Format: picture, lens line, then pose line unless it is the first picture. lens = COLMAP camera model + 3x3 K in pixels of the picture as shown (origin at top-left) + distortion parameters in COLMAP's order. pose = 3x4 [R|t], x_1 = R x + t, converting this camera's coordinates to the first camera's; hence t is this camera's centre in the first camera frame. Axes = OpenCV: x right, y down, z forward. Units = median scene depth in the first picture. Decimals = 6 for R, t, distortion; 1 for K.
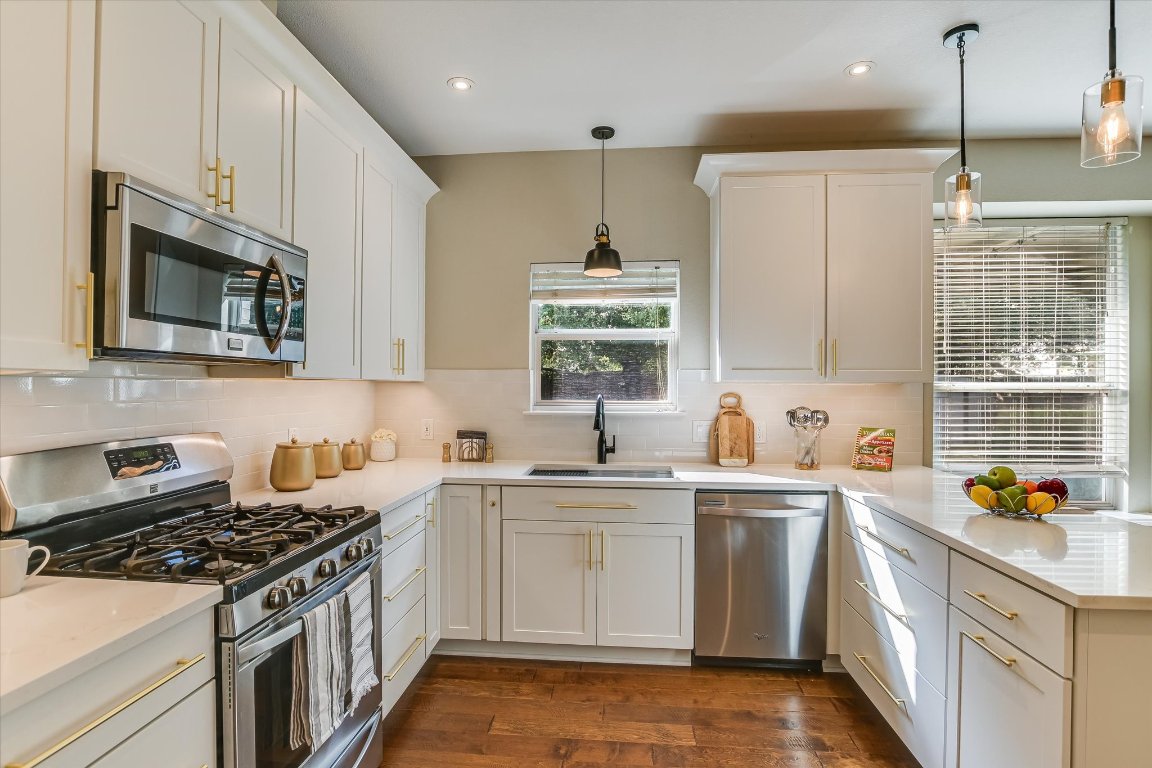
lens RADIAL K [[565.6, 0, 576.0], [0, 565.6, 384.0], [0, 0, 1]] dist [-0.021851, 0.001802]
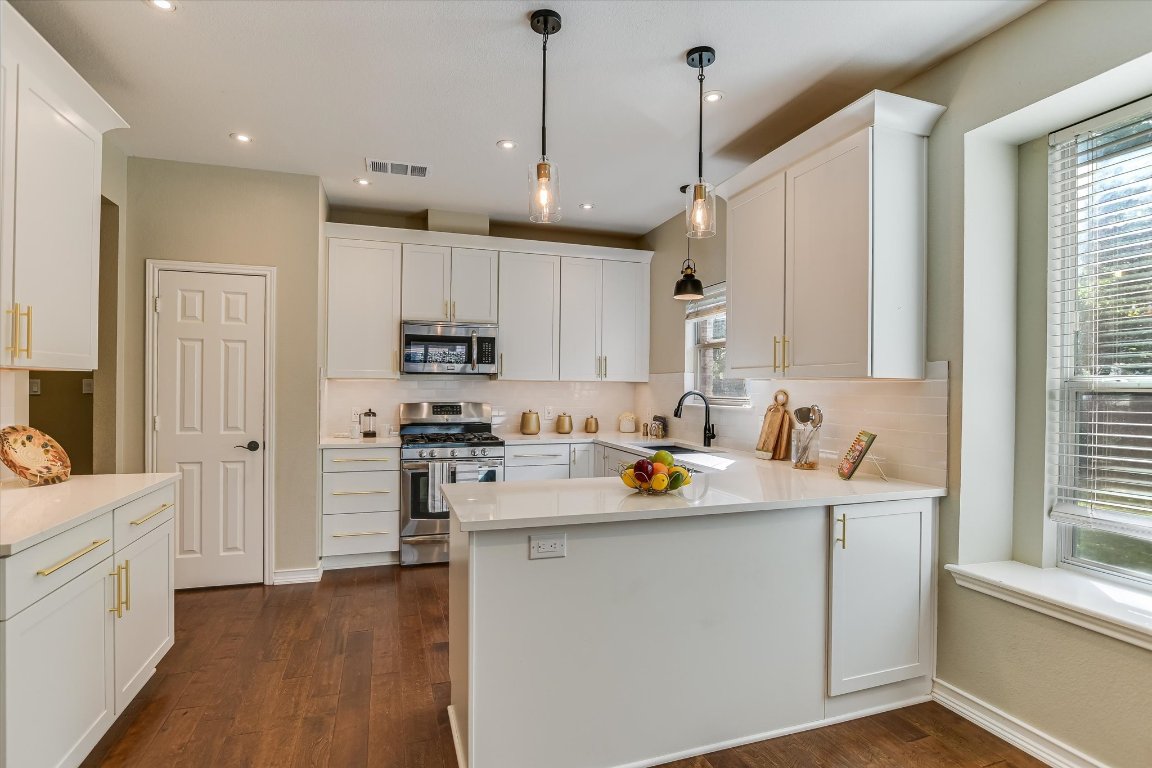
lens RADIAL K [[565.6, 0, 576.0], [0, 565.6, 384.0], [0, 0, 1]] dist [-0.021851, 0.001802]
pose [[0.394419, -0.007284, -0.918902, 1.137827], [-0.002227, 0.999958, -0.008882, 0.015148], [0.918928, 0.005550, 0.394386, 0.247297]]
